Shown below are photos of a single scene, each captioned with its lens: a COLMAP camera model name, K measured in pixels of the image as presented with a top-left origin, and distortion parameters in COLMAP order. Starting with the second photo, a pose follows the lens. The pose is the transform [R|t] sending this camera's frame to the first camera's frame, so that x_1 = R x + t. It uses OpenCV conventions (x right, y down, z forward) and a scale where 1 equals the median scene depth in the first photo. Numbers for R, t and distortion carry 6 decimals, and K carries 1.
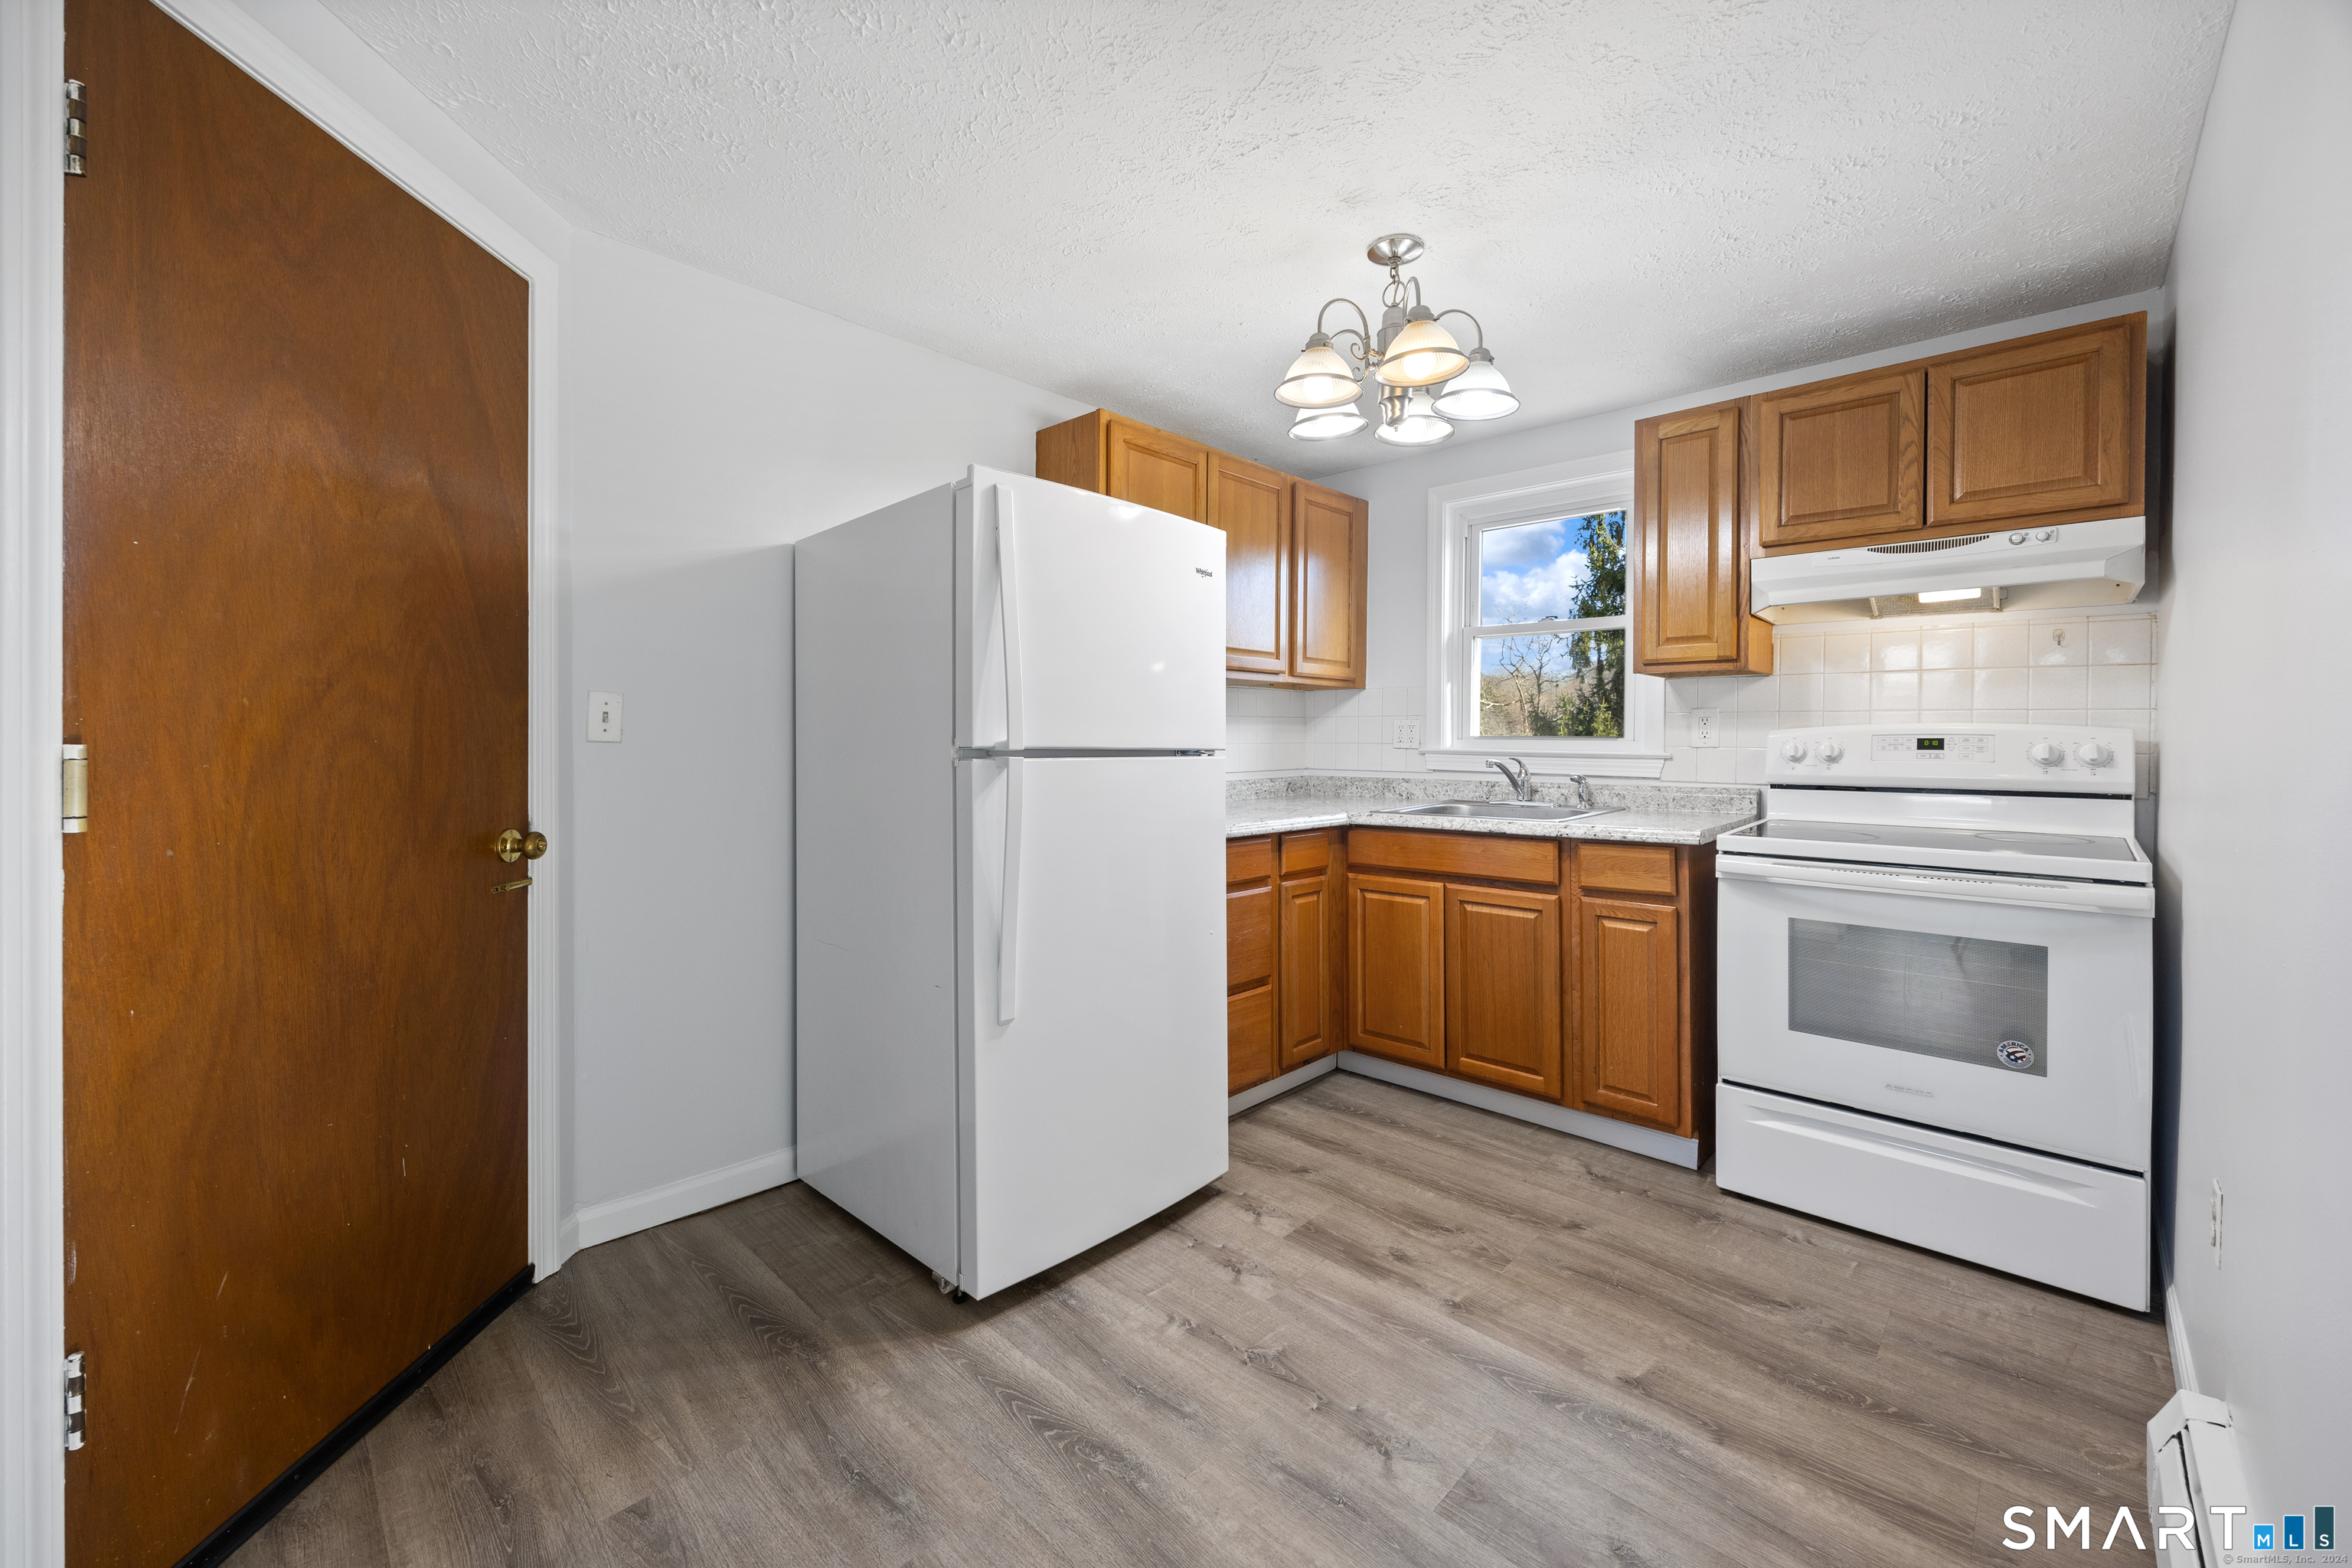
lens RADIAL K [[932.7, 0, 1165.4], [0, 932.7, 760.3], [0, 0, 1]] dist [-0.000599, 0.000924]
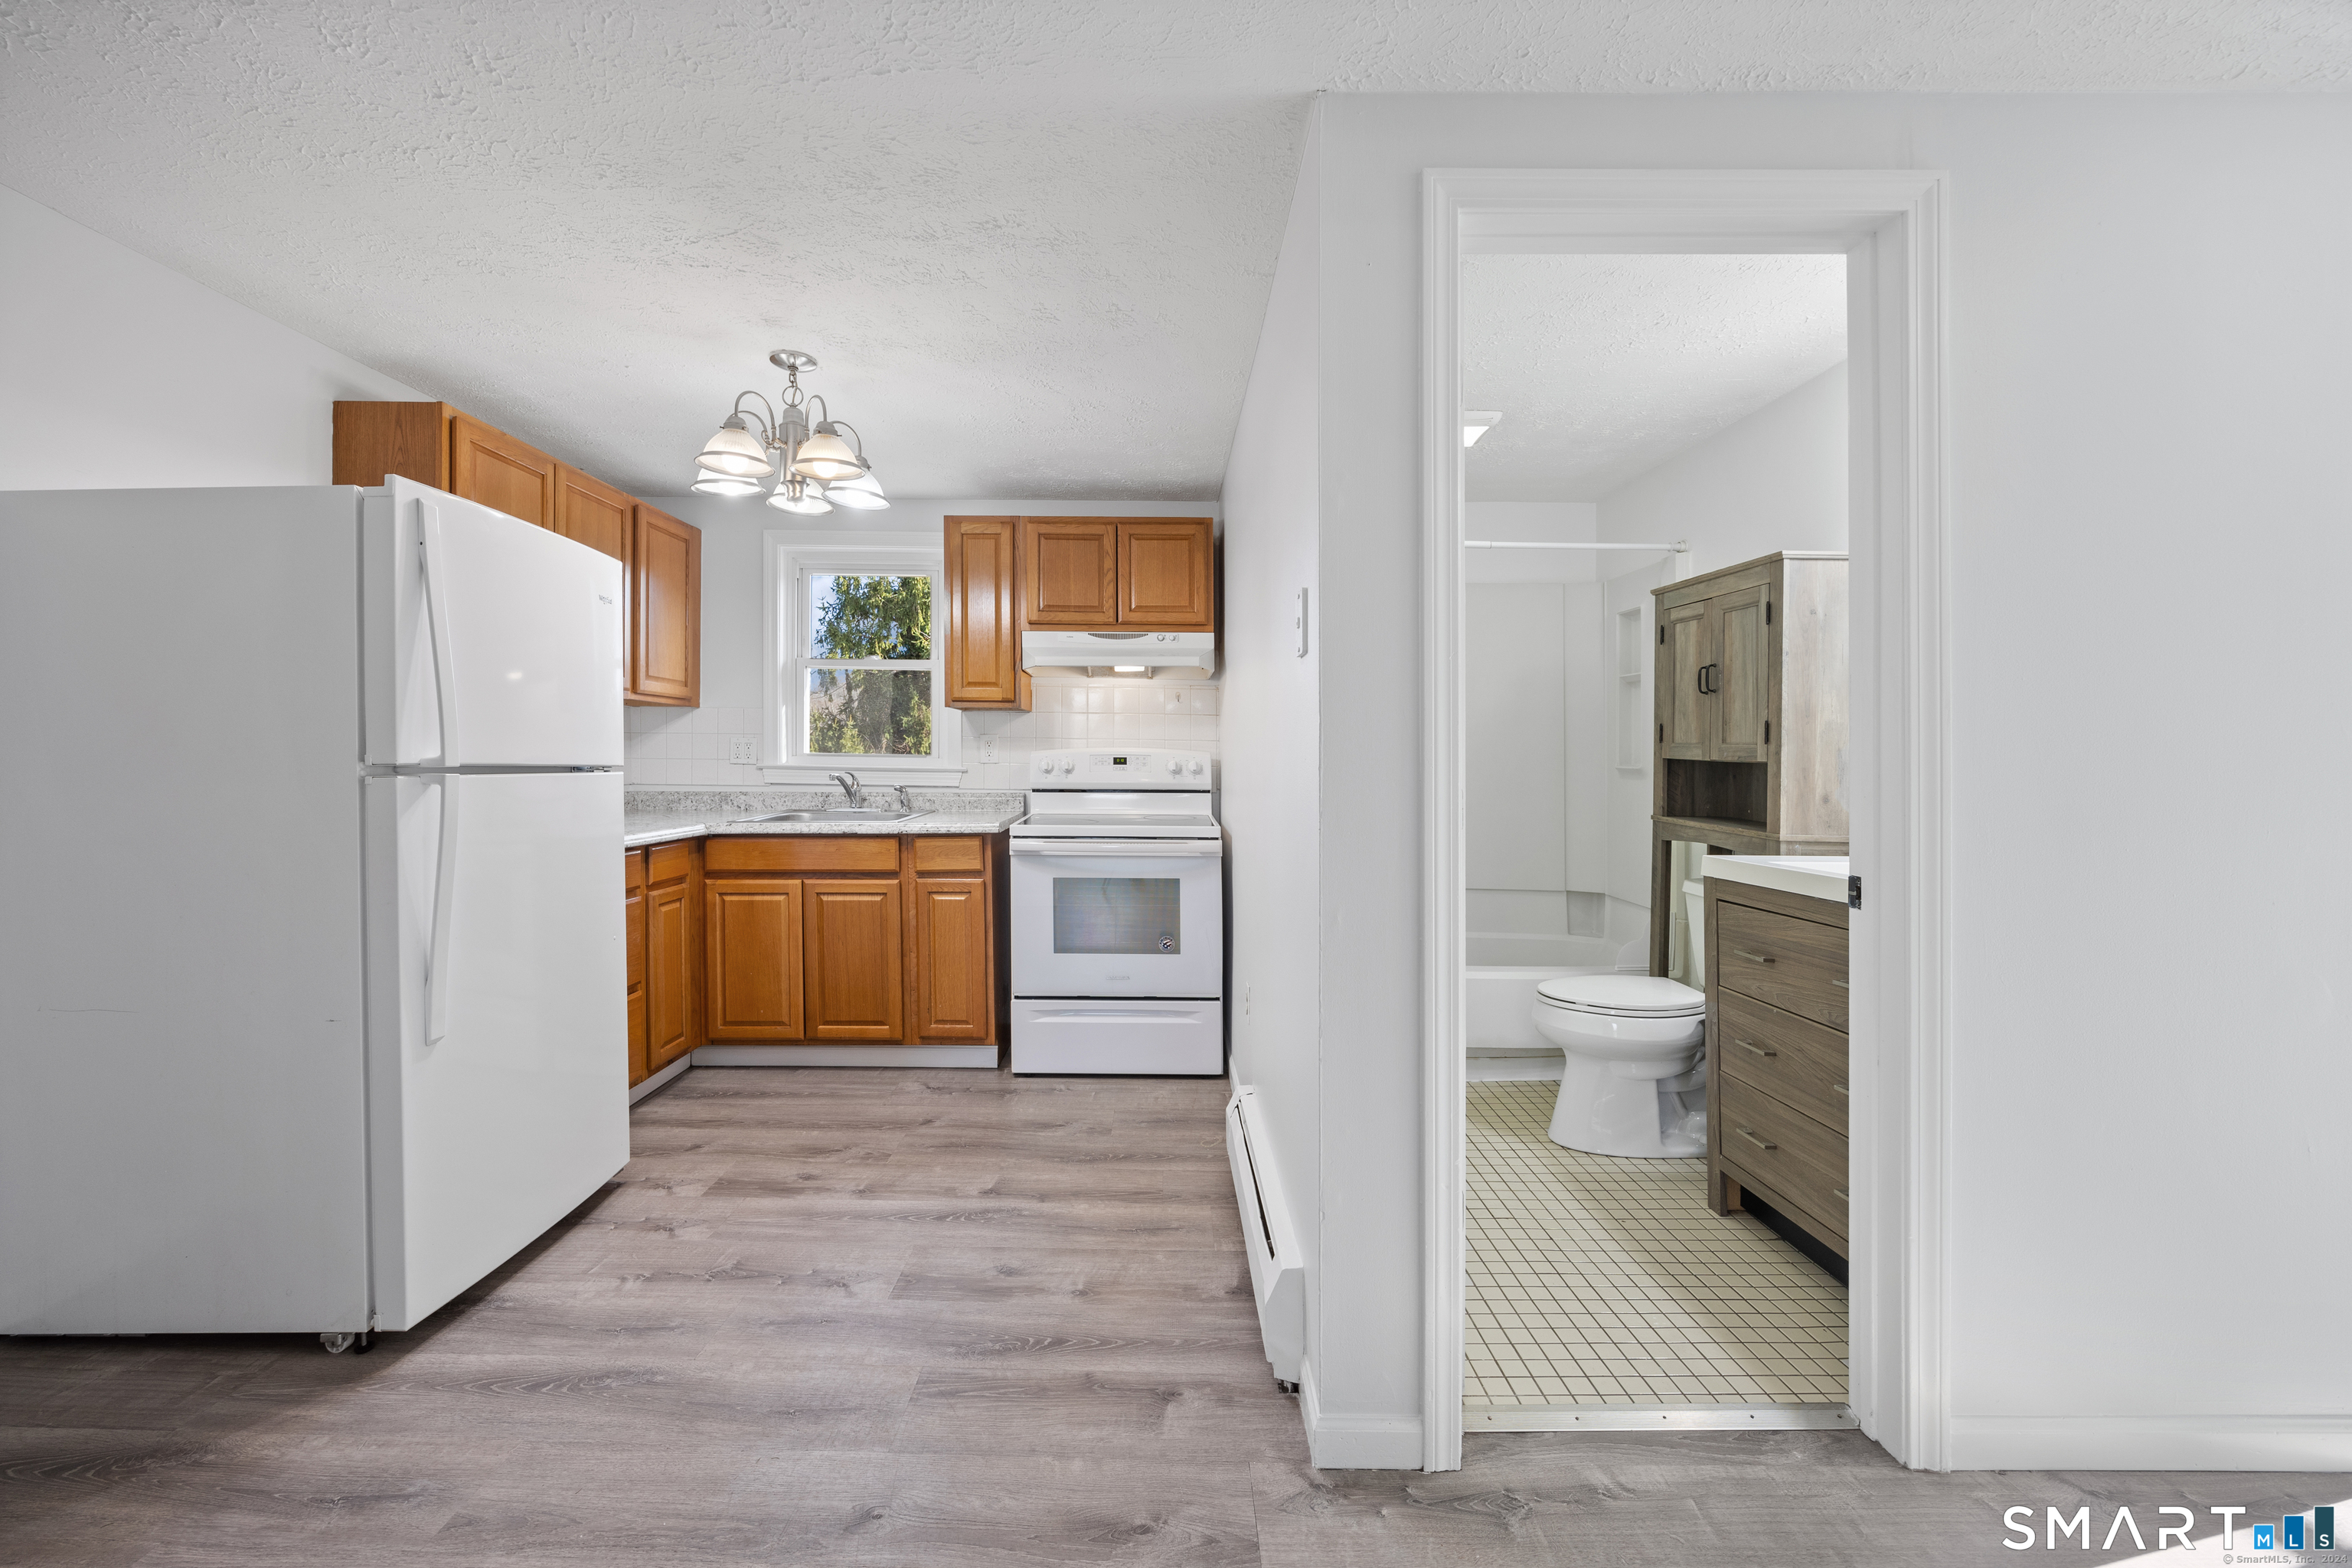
lens RADIAL K [[932.7, 0, 1116.5], [0, 932.7, 733.5], [0, 0, 1]] dist [-0.000599, 0.000924]
pose [[0.755409, 0.020421, 0.654935, -0.230524], [0.008914, 0.999101, -0.041434, 0.001163], [-0.655193, 0.037138, 0.754548, -0.195156]]
